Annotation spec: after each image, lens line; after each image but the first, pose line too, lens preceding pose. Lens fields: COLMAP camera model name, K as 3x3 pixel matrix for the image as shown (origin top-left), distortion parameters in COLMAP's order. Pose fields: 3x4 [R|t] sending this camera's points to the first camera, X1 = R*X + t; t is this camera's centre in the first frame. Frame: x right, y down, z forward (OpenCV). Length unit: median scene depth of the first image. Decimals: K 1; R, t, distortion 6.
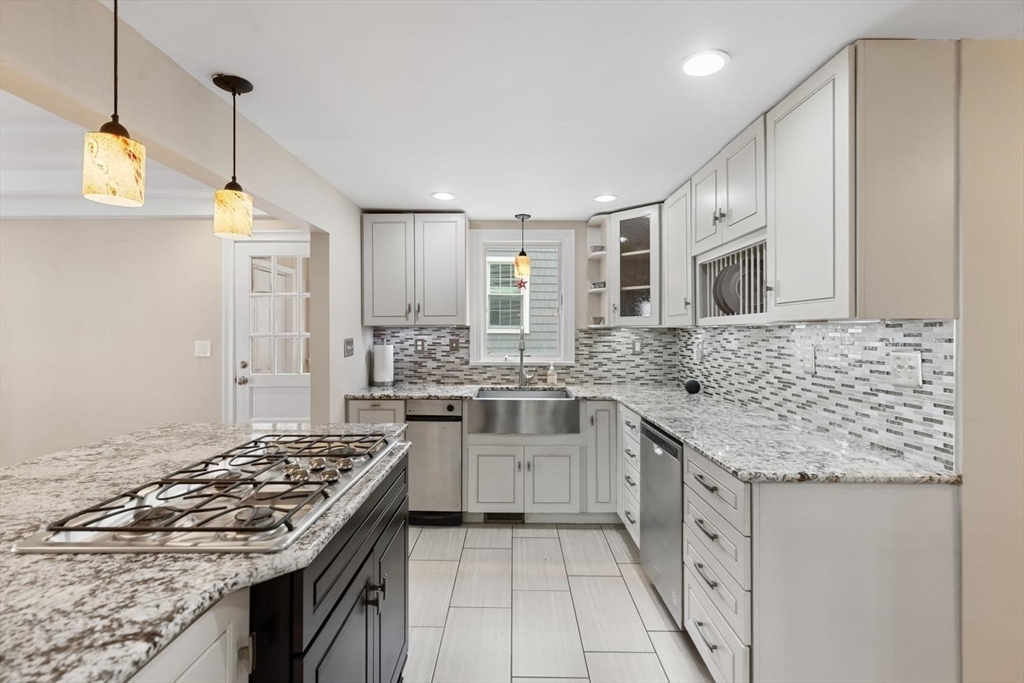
lens RADIAL K [[468.0, 0, 516.0], [0, 468.0, 326.6], [0, 0, 1]] dist [0.008726, -0.001411]
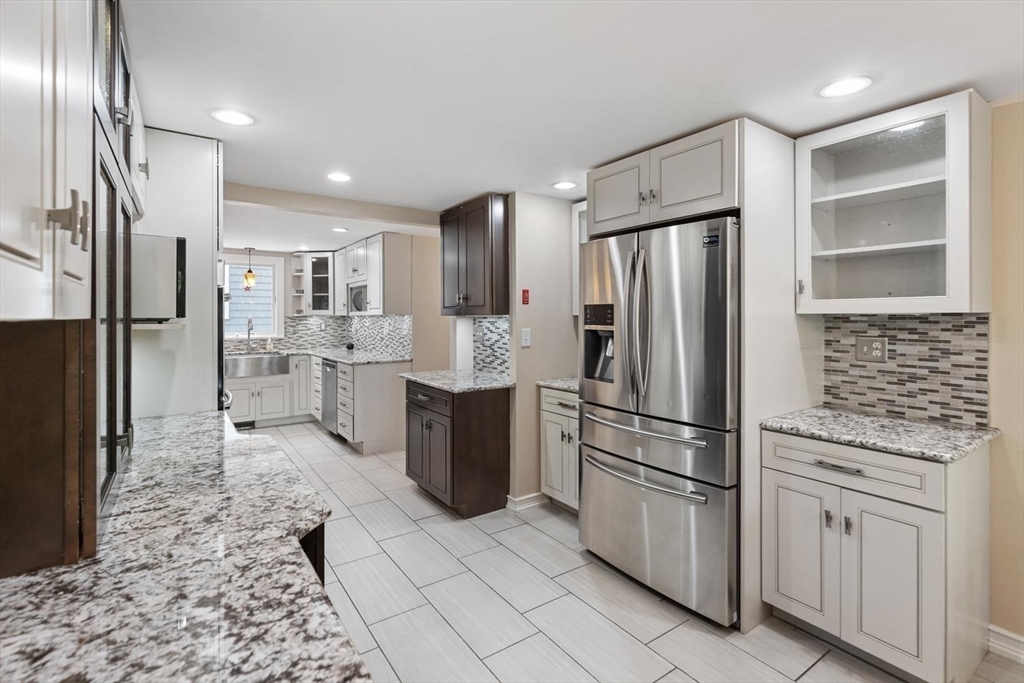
lens RADIAL K [[468.0, 0, 500.3], [0, 468.0, 310.9], [0, 0, 1]] dist [0.008726, -0.001411]
pose [[0.830001, -0.003956, 0.557748, -0.177812], [0.002997, 0.999992, 0.002632, -0.019286], [-0.557754, -0.000513, 0.830006, -0.874467]]
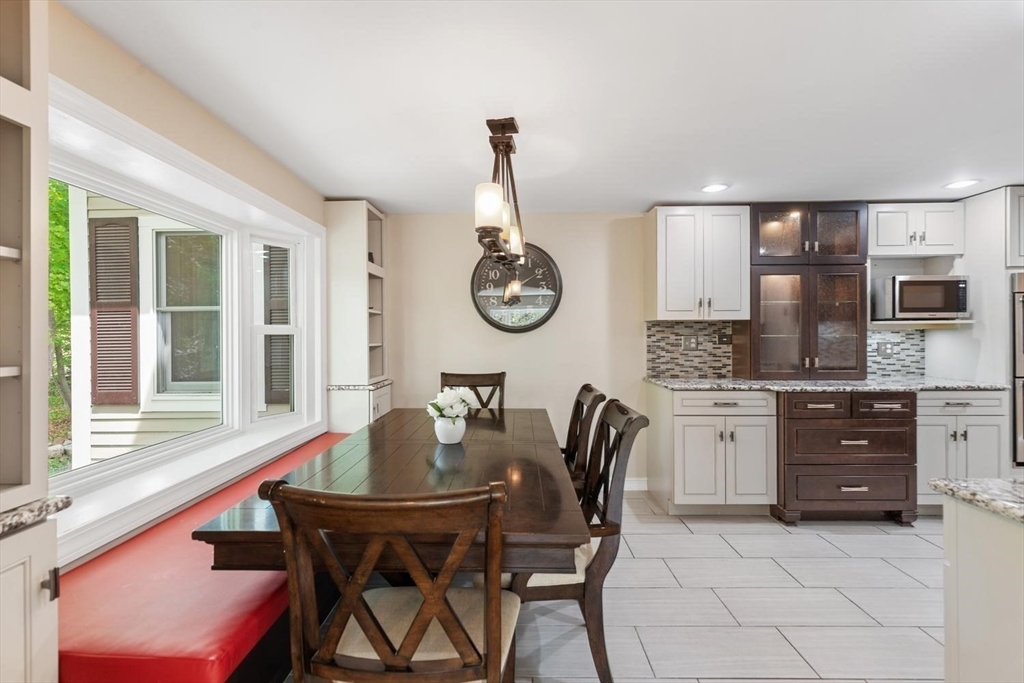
lens RADIAL K [[468.0, 0, 502.0], [0, 468.0, 333.8], [0, 0, 1]] dist [0.008726, -0.001411]
pose [[-0.030628, 0.001005, -0.999530, 0.718830], [0.016536, 0.999863, 0.000498, 0.004477], [0.999394, -0.016513, -0.030641, -1.029859]]
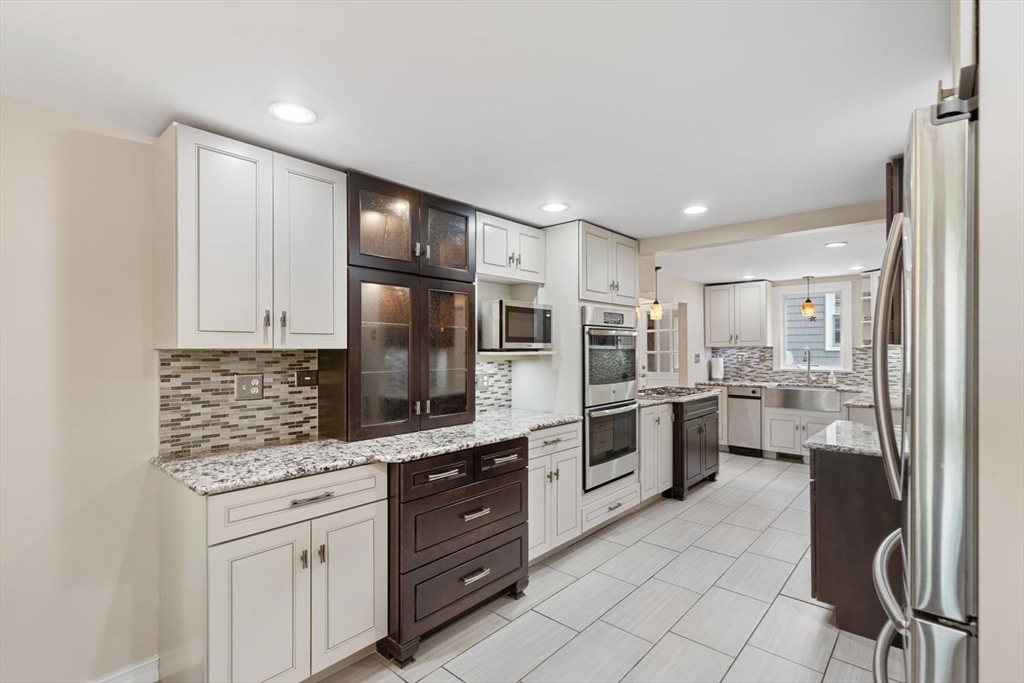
lens RADIAL K [[468.0, 0, 509.5], [0, 468.0, 347.8], [0, 0, 1]] dist [0.008726, -0.001411]
pose [[0.741942, -0.006322, -0.670434, 0.333645], [0.012519, 0.999912, 0.004426, -0.016686], [0.670347, -0.011677, 0.741956, -0.873318]]
